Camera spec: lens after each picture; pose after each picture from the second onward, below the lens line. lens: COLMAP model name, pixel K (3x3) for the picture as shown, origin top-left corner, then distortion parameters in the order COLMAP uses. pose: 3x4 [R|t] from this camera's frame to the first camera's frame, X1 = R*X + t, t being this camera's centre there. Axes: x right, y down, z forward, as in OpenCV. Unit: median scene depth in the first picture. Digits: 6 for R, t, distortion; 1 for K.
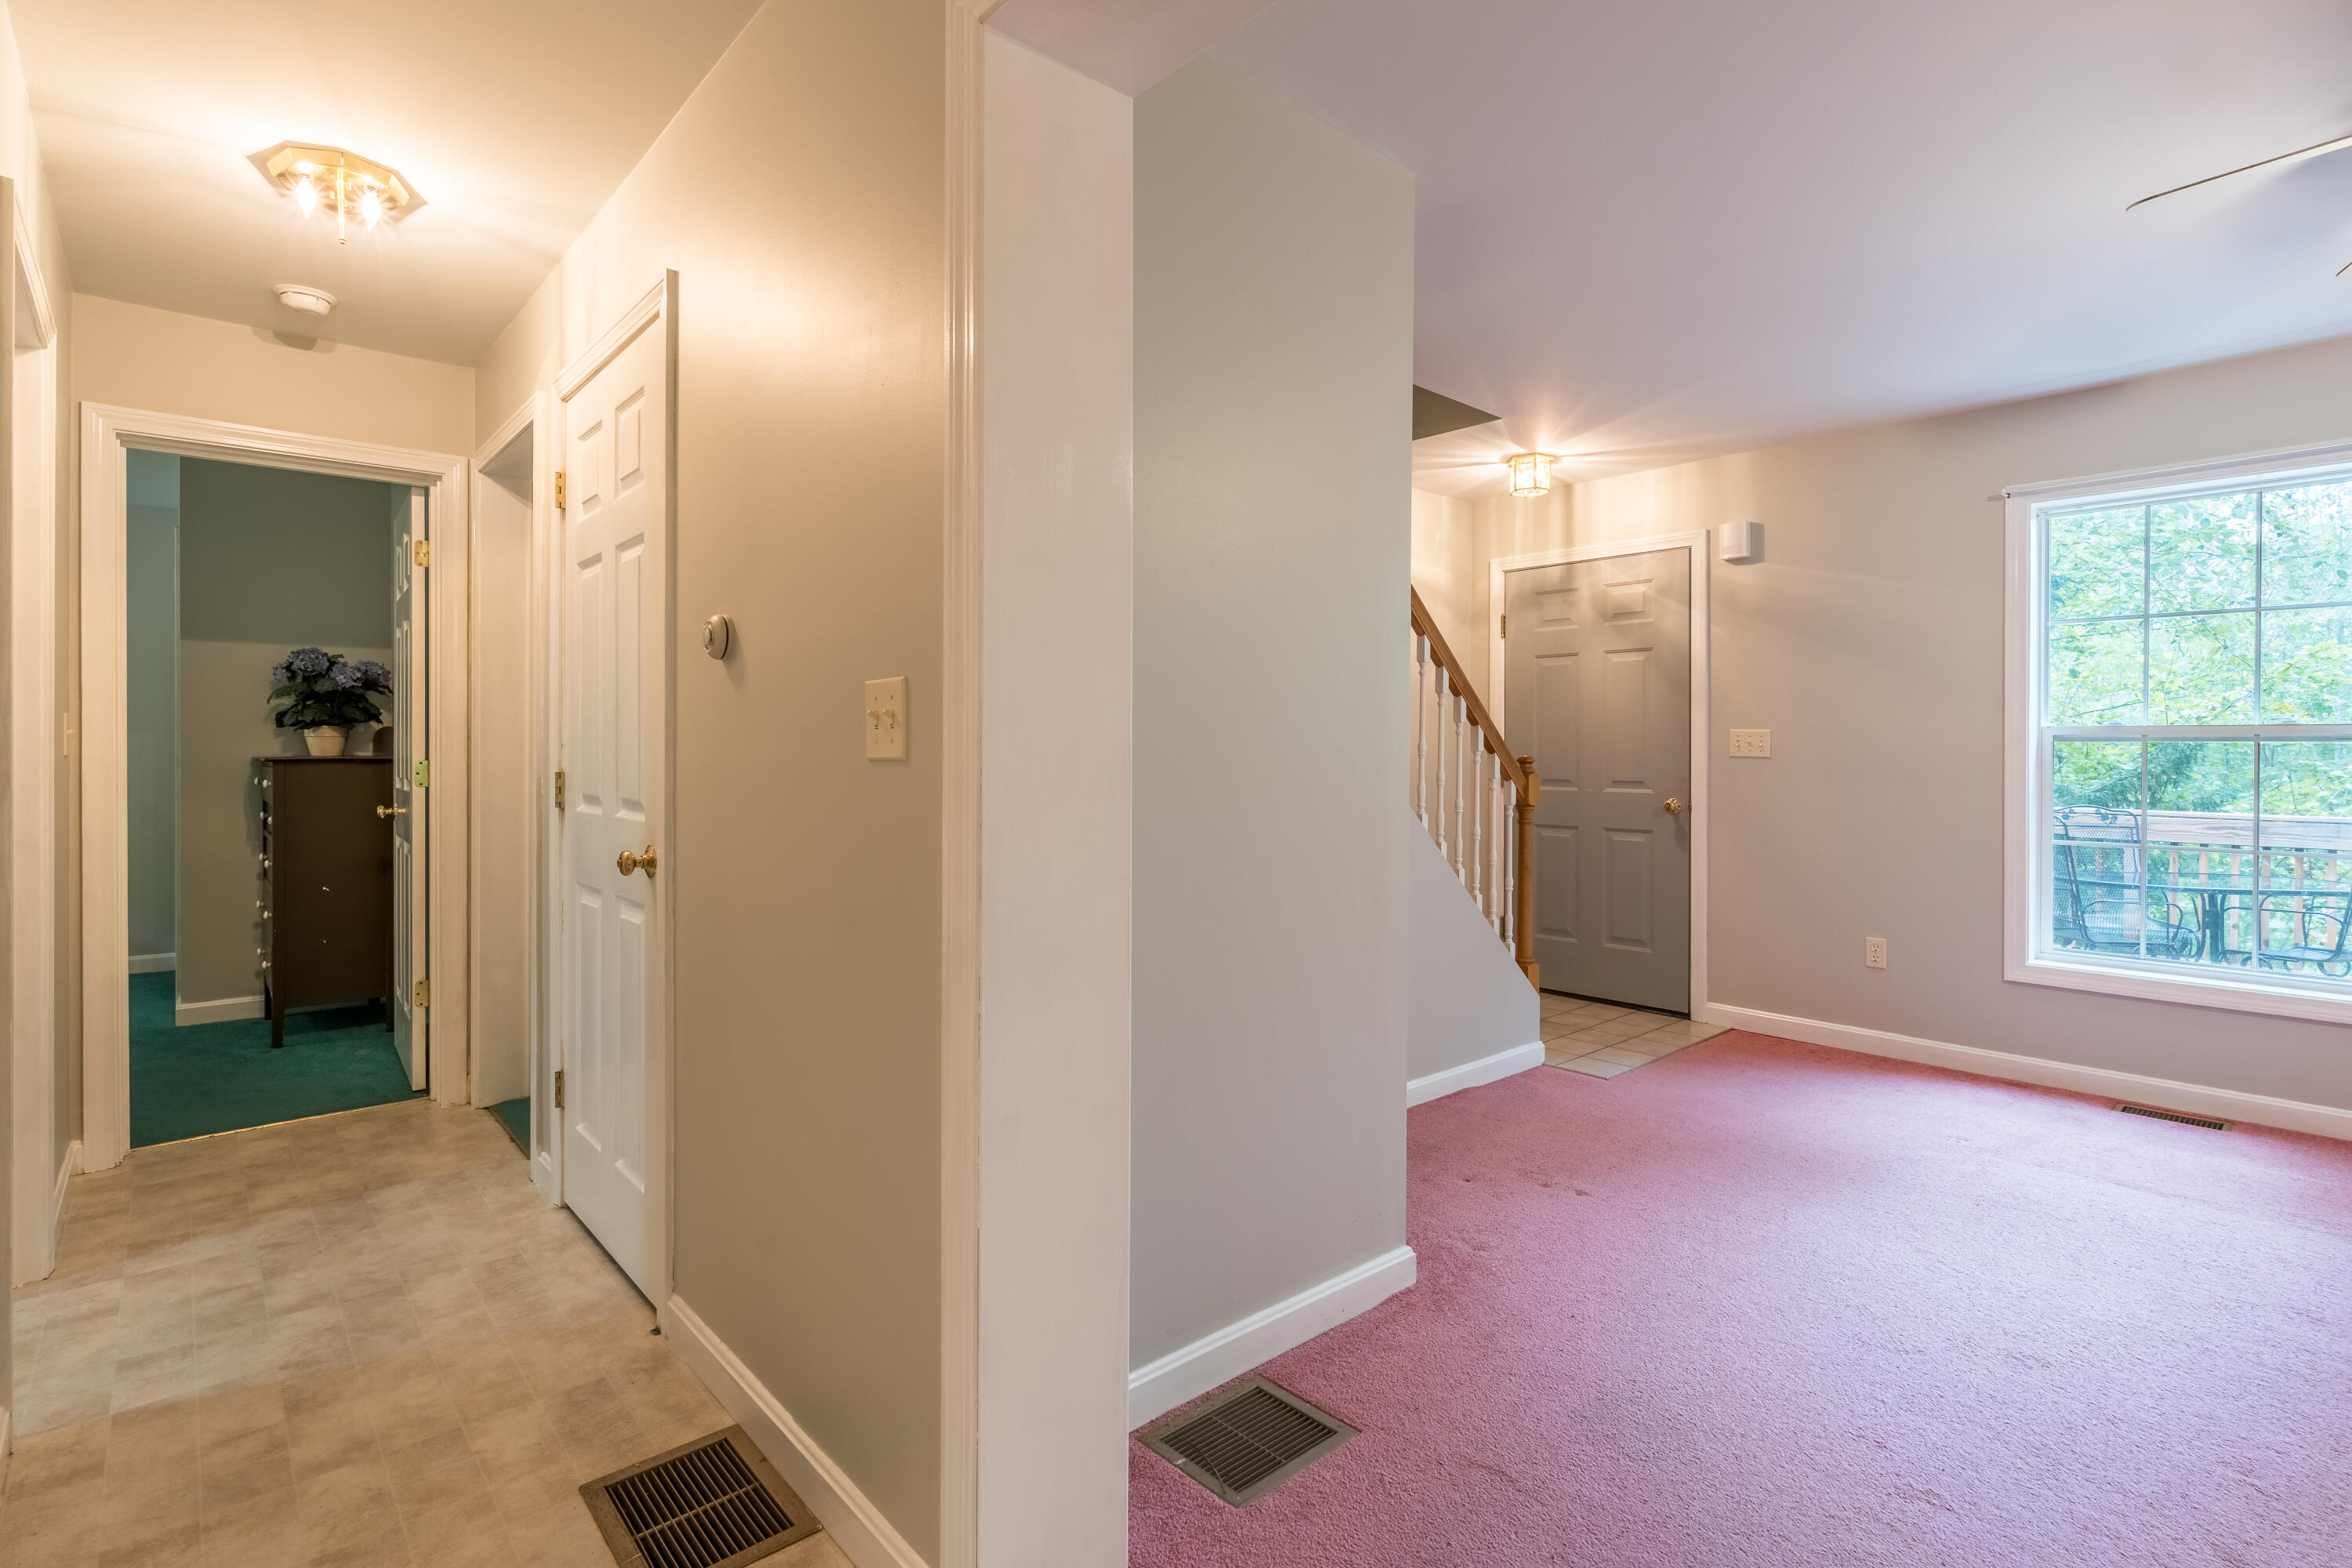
lens RADIAL K [[1130.1, 0, 1179.8], [0, 1130.1, 761.2], [0, 0, 1]] dist [-0.000054, -0.000008]
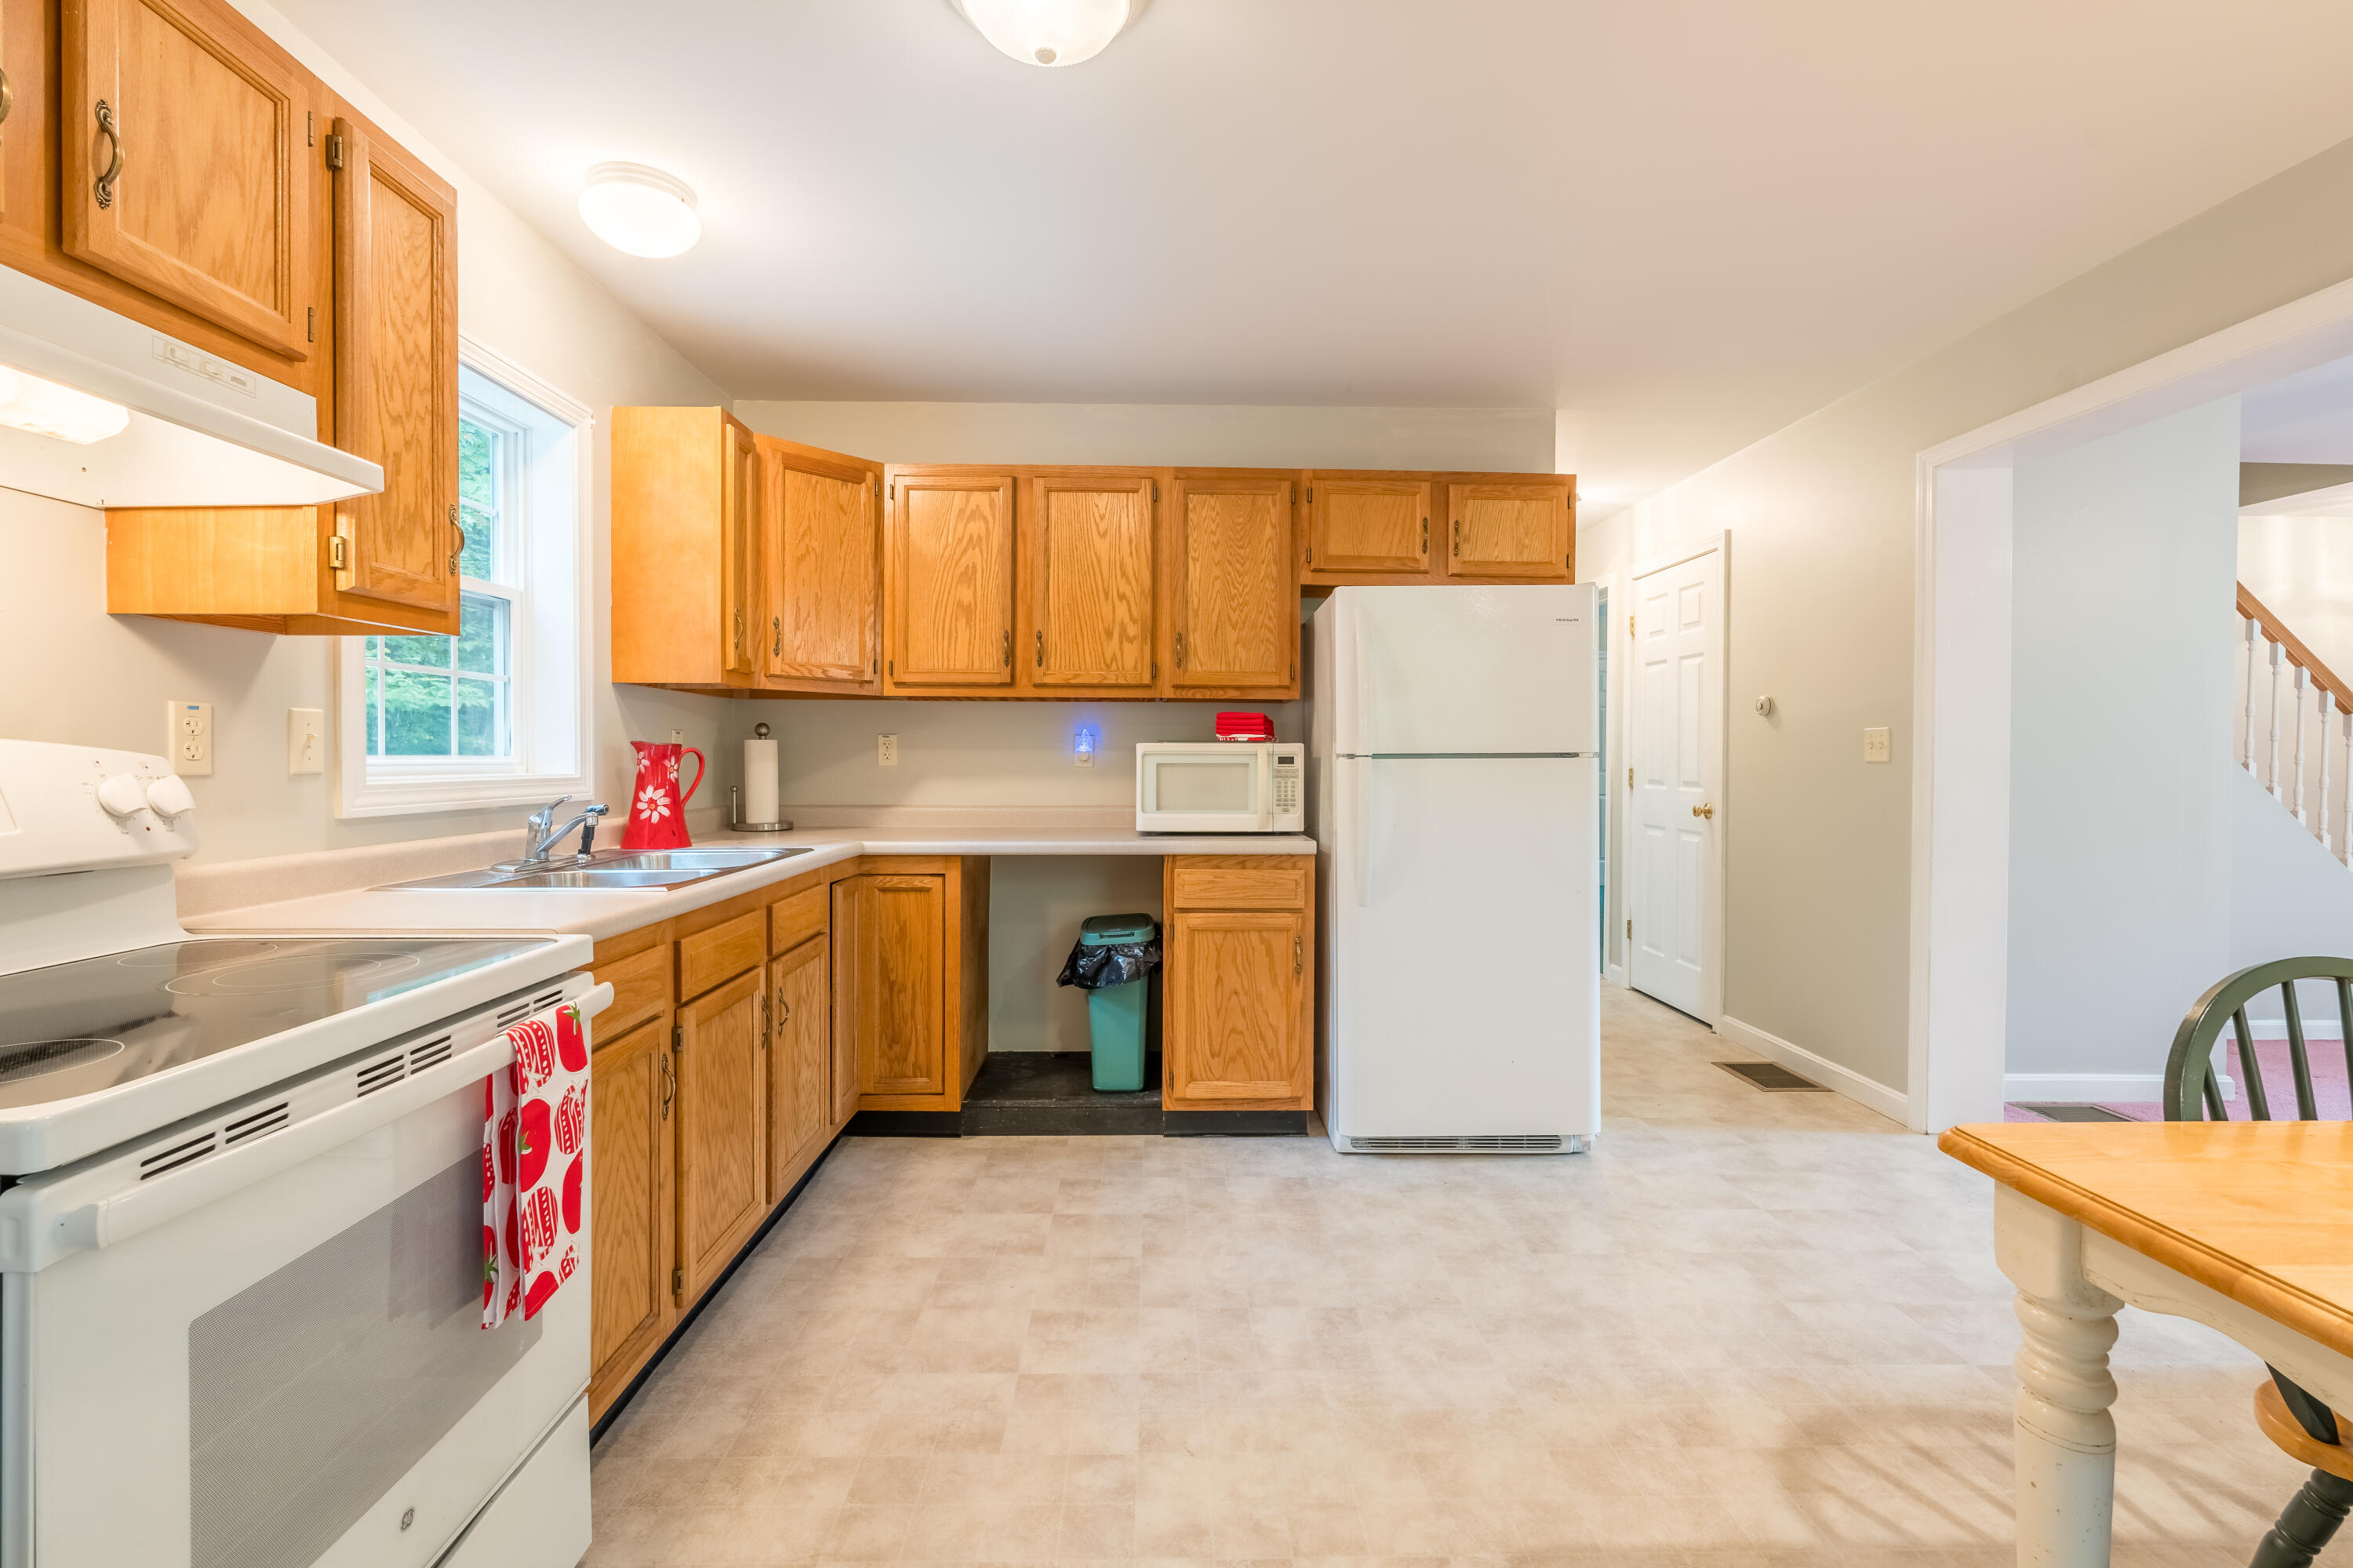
lens RADIAL K [[1020.8, 0, 1176.5], [0, 1020.8, 784.0], [0, 0, 1]] dist [-0.000532, -0.031962]
pose [[0.771604, 0.015579, -0.635913, -0.033018], [-0.005391, 0.999824, 0.017954, 0.011717], [0.636081, -0.010425, 0.771552, -1.252955]]
